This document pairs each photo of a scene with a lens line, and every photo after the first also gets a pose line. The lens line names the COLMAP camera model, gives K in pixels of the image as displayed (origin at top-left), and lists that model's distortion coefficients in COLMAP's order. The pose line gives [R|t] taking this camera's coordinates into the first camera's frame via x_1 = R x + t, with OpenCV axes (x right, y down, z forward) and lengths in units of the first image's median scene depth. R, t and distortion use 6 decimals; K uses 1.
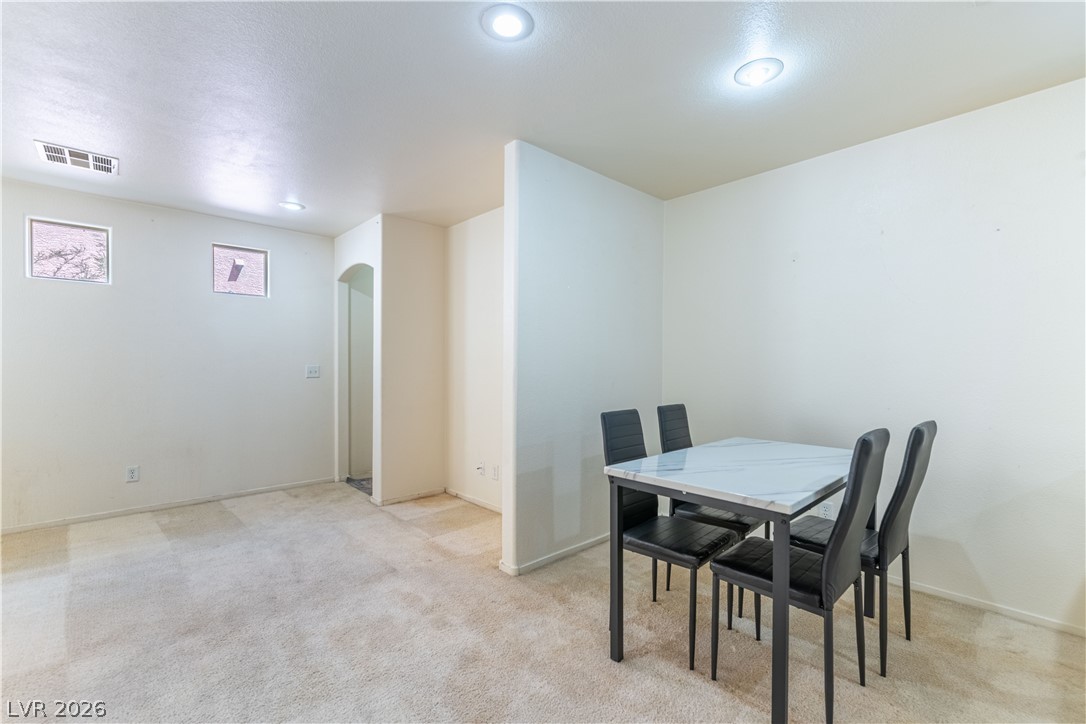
lens RADIAL K [[467.7, 0, 543.3], [0, 467.7, 369.4], [0, 0, 1]] dist [0.000844, 0.000070]
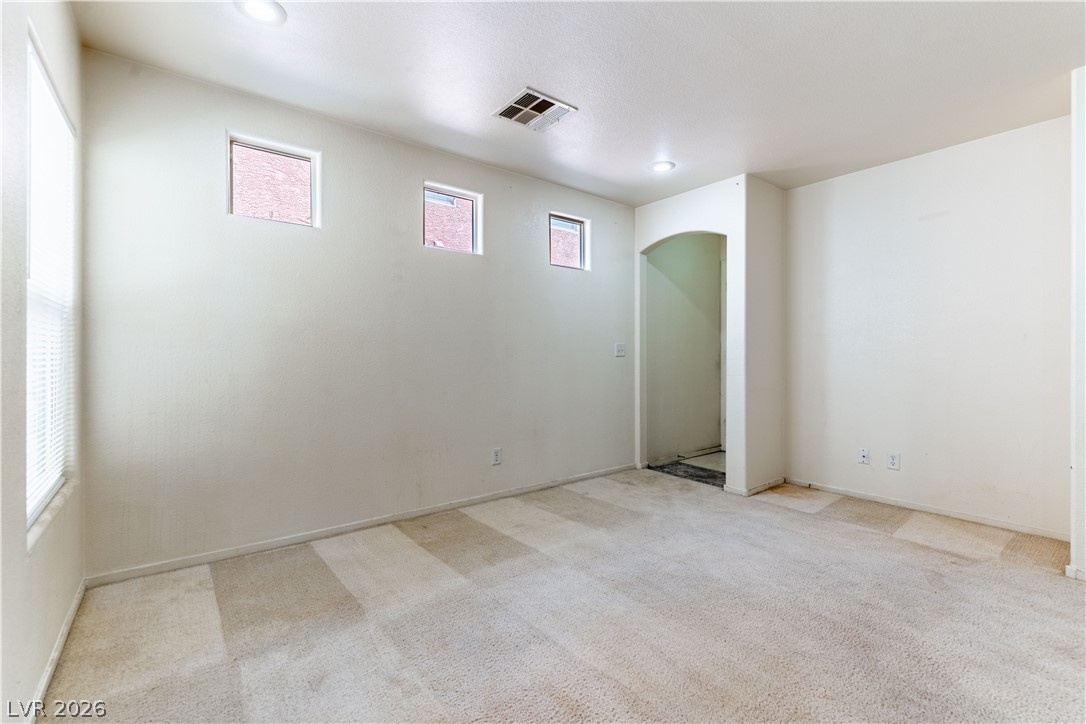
lens RADIAL K [[469.0, 0, 548.6], [0, 469.0, 357.6], [0, 0, 1]] dist [0.000758, -0.000181]
pose [[0.996928, -0.000795, -0.078316, -0.744346], [0.000540, 0.999994, -0.003283, 0.029633], [0.078319, 0.003231, 0.996923, 0.070269]]
